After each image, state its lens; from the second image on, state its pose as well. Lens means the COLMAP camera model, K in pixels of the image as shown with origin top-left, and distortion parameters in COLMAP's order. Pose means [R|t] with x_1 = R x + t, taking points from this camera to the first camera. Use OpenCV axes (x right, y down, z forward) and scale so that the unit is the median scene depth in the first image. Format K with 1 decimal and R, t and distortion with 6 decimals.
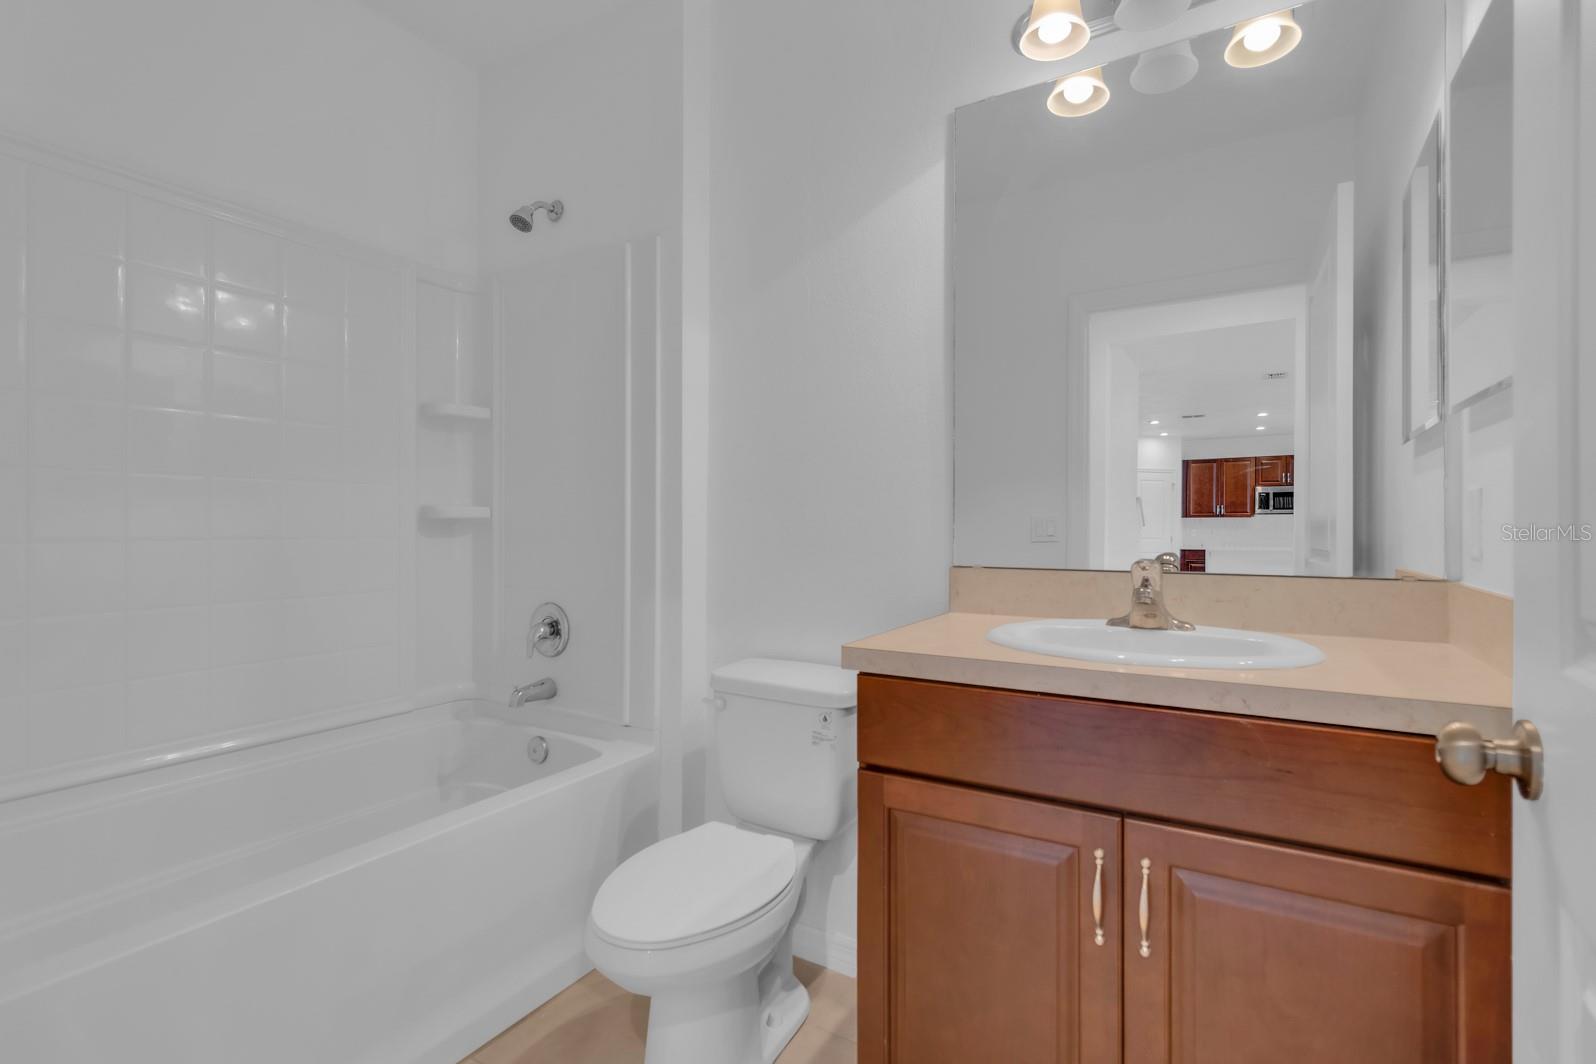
lens RADIAL K [[763.9, 0, 791.4], [0, 763.9, 531.4], [0, 0, 1]] dist [0.003523, 0.000743]
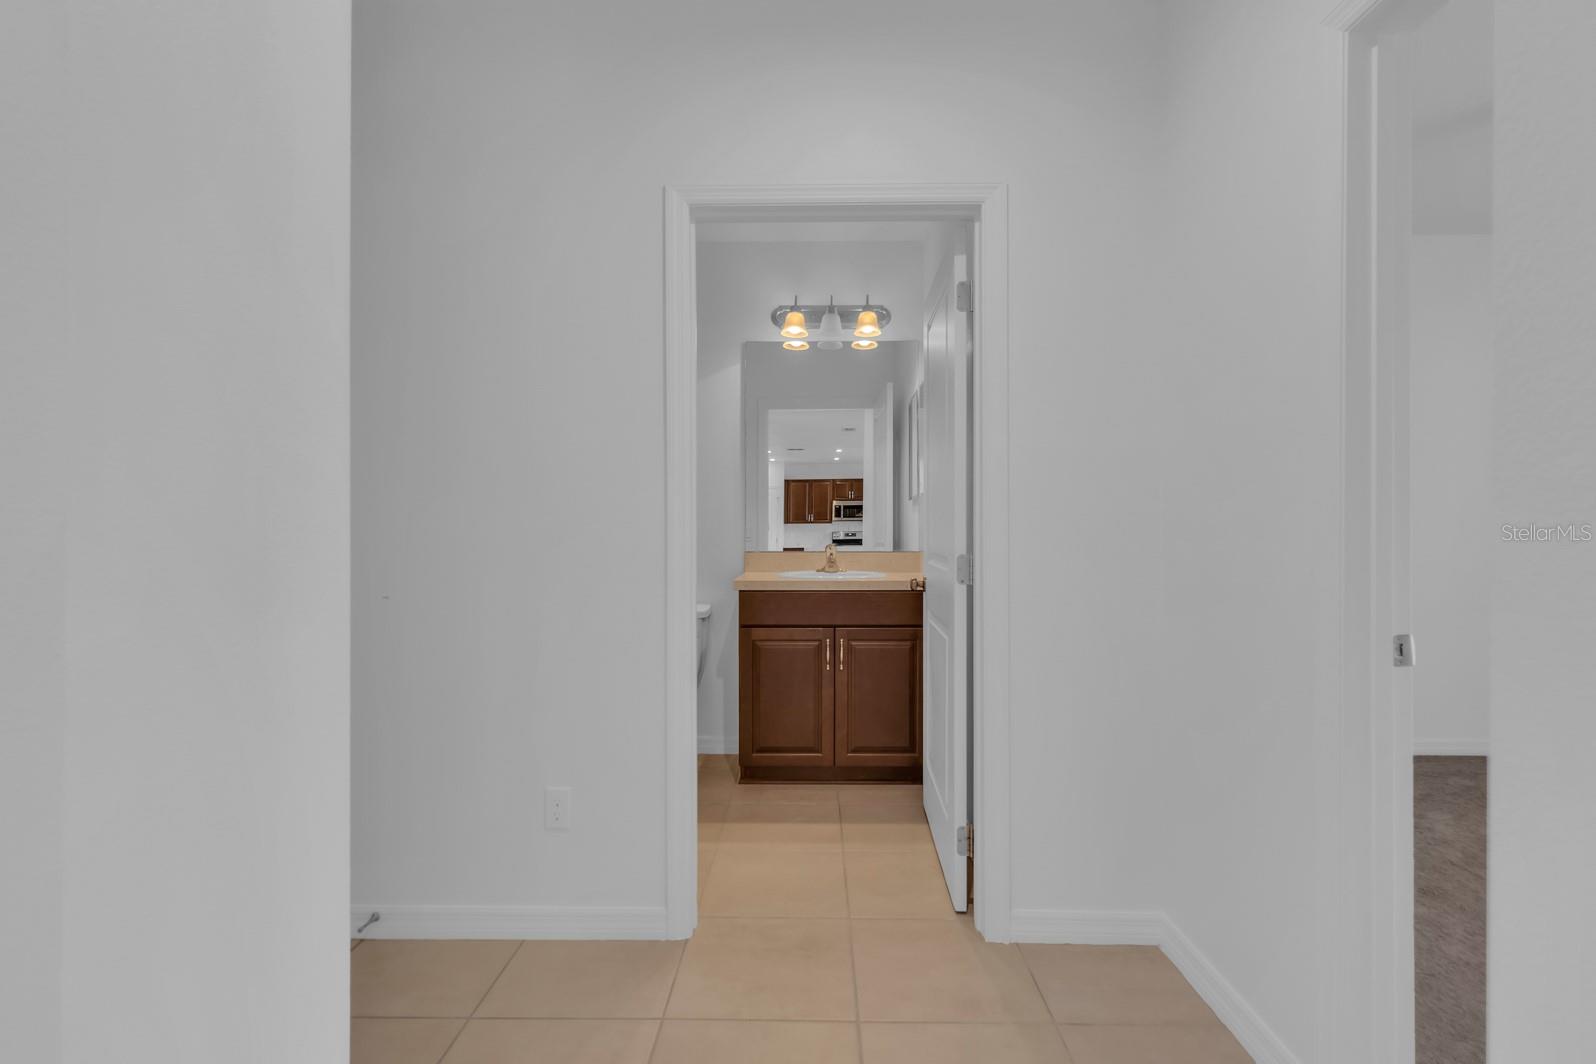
lens RADIAL K [[734.3, 0, 805.0], [0, 734.3, 528.0], [0, 0, 1]] dist [0.000176, 0.000152]
pose [[0.869418, 0.002078, 0.494072, -0.344095], [0.002088, 0.999967, -0.007880, -0.002669], [-0.494072, 0.007882, 0.869385, -0.462454]]
